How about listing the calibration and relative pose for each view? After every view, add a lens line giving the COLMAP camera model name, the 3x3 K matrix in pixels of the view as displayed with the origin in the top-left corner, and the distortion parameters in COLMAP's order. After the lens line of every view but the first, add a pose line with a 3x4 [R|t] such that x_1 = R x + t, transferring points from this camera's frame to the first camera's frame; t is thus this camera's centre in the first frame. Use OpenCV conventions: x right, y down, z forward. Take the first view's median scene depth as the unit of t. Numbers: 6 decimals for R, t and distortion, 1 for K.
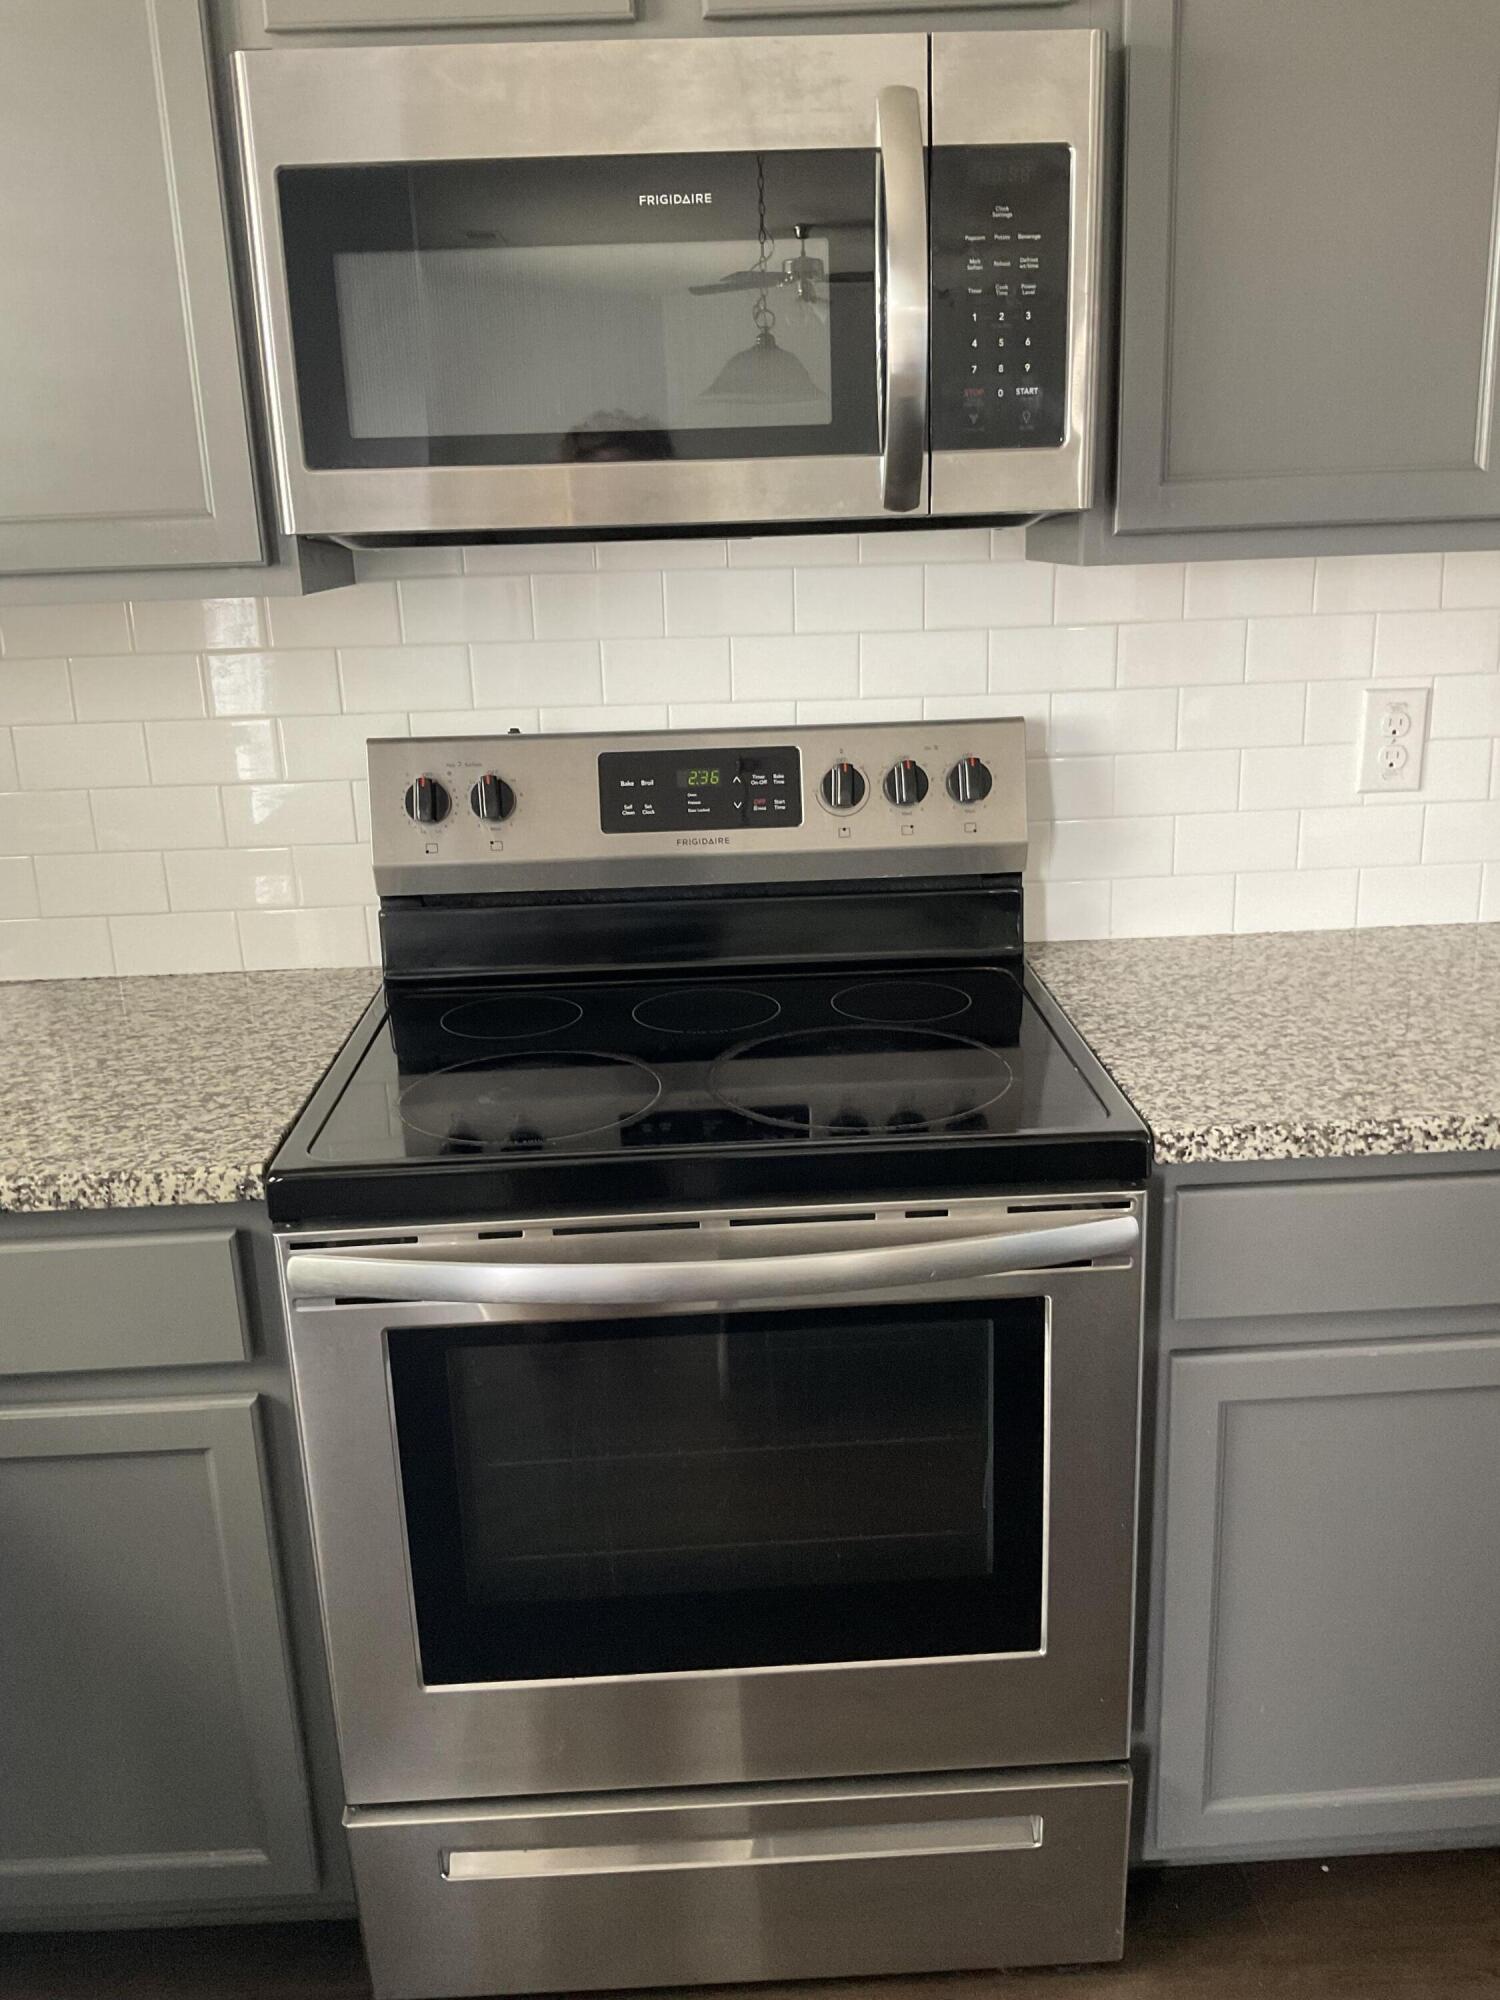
lens RADIAL K [[1676.5, 0, 750.0], [0, 1676.5, 1000.0], [0, 0, 1]] dist [0.142699, -0.311965]
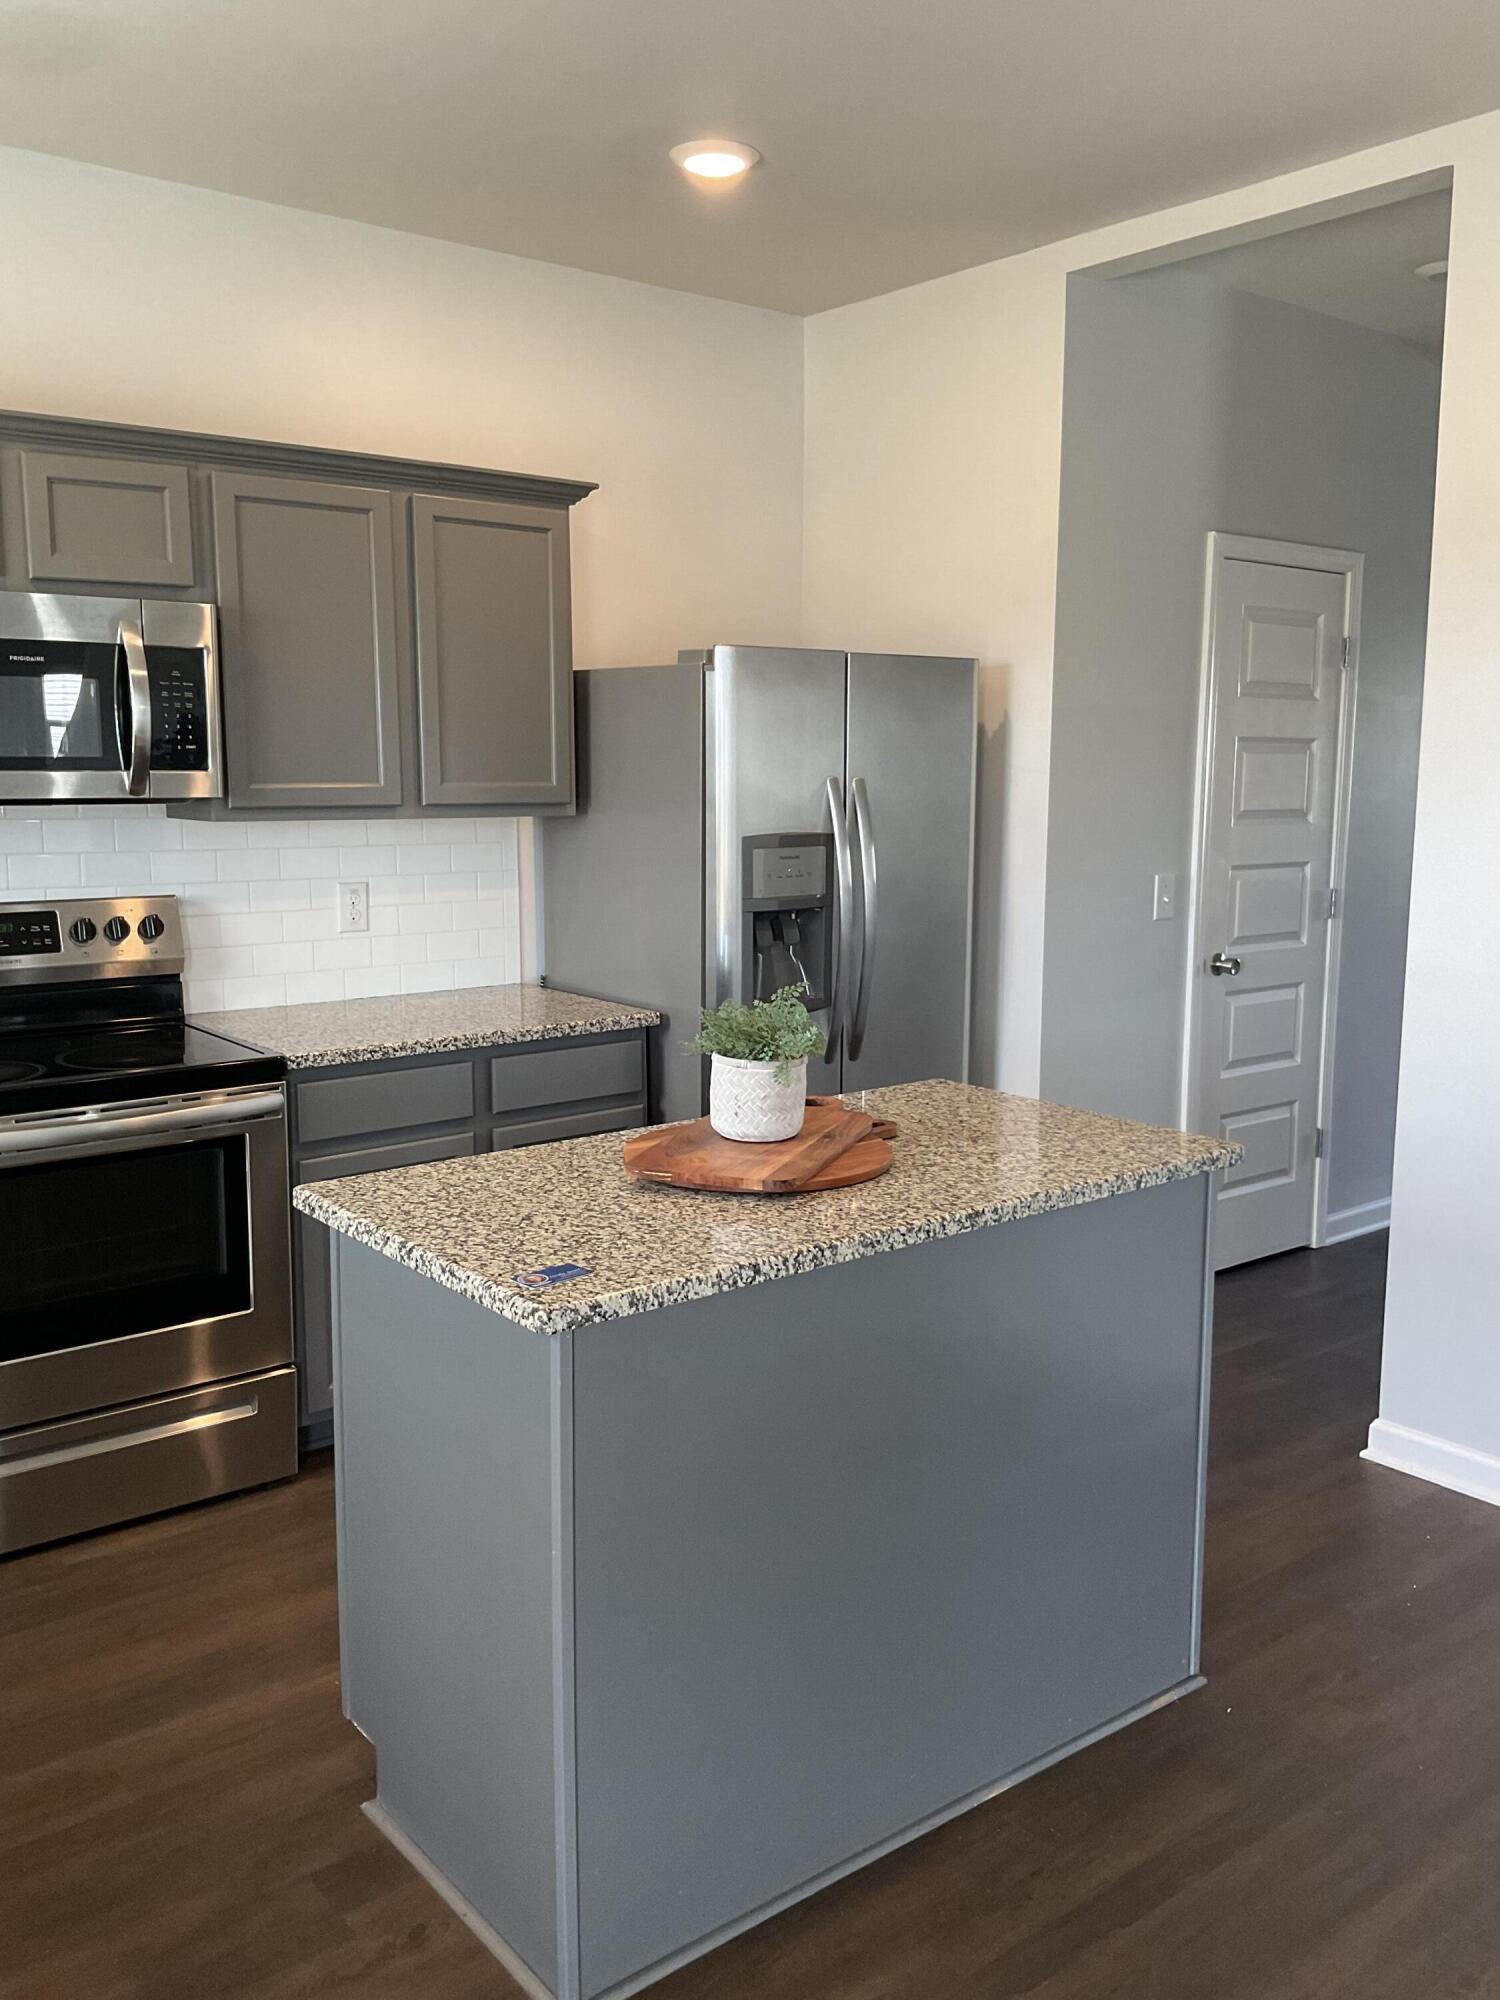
lens RADIAL K [[1676.5, 0, 750.0], [0, 1676.5, 1000.0], [0, 0, 1]] dist [0.142699, -0.311965]
pose [[0.811691, -0.047005, 0.582193, -0.568182], [0.133197, 0.985389, -0.106145, 0.316662], [-0.568698, 0.163703, 0.806092, -1.202163]]
